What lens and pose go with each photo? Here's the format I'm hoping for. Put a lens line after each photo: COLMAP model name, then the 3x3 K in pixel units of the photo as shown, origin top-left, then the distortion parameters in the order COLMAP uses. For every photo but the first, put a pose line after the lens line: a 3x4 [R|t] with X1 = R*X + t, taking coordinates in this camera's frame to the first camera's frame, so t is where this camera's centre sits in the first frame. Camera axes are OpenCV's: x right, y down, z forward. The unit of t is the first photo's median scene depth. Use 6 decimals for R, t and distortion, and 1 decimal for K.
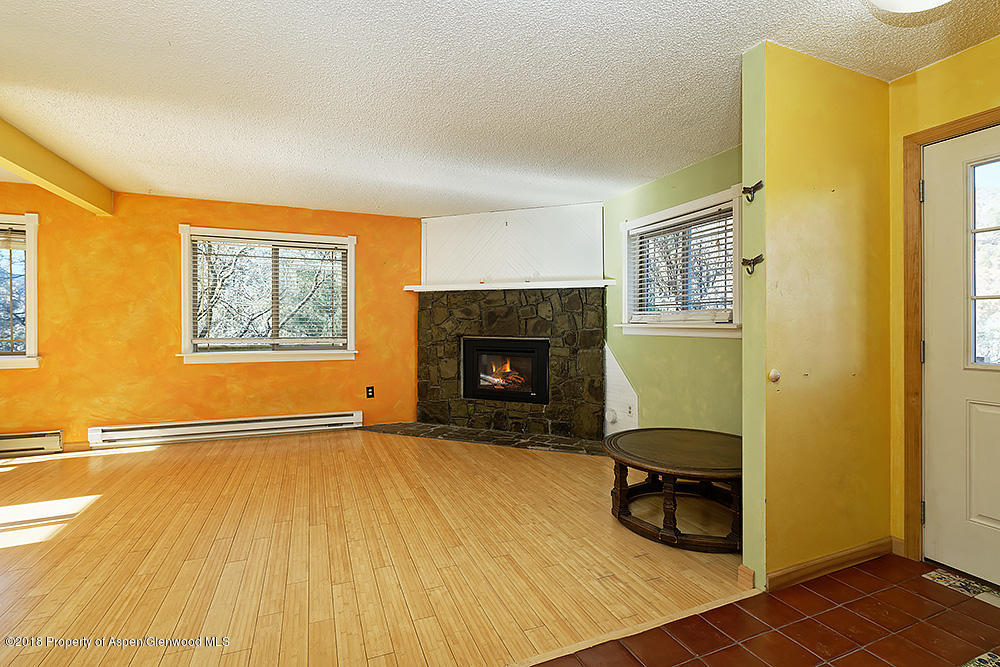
lens RADIAL K [[464.6, 0, 516.2], [0, 464.6, 324.5], [0, 0, 1]] dist [0.001822, -0.001587]
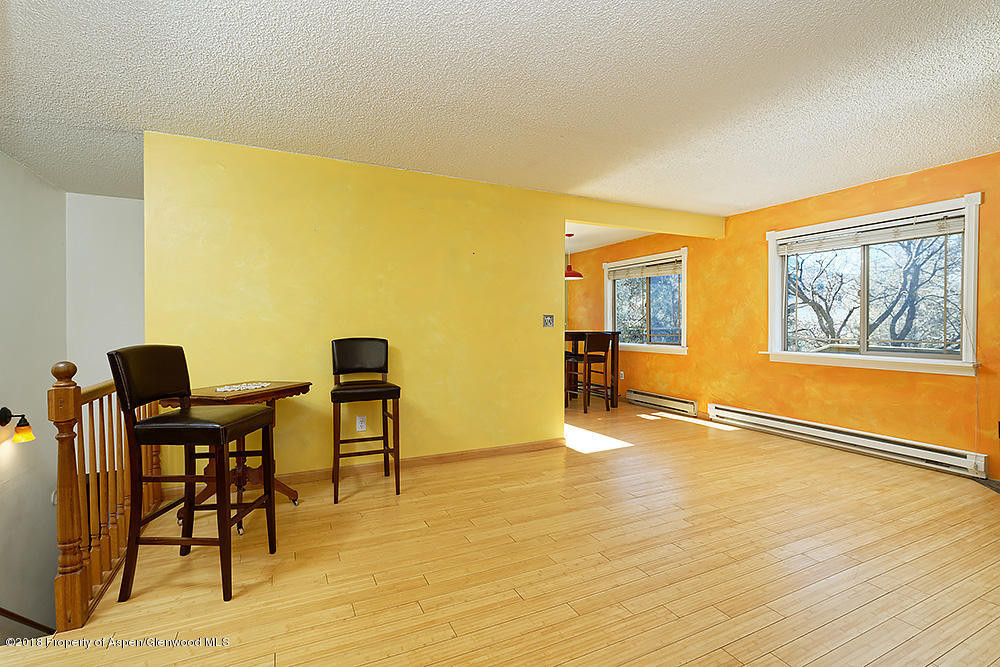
lens RADIAL K [[464.6, 0, 501.5], [0, 464.6, 332.5], [0, 0, 1]] dist [0.001822, -0.001587]
pose [[0.050766, 0.015504, -0.998590, 0.336092], [-0.002284, 0.999879, 0.015408, 0.003482], [0.998708, 0.001499, 0.050796, 0.329648]]
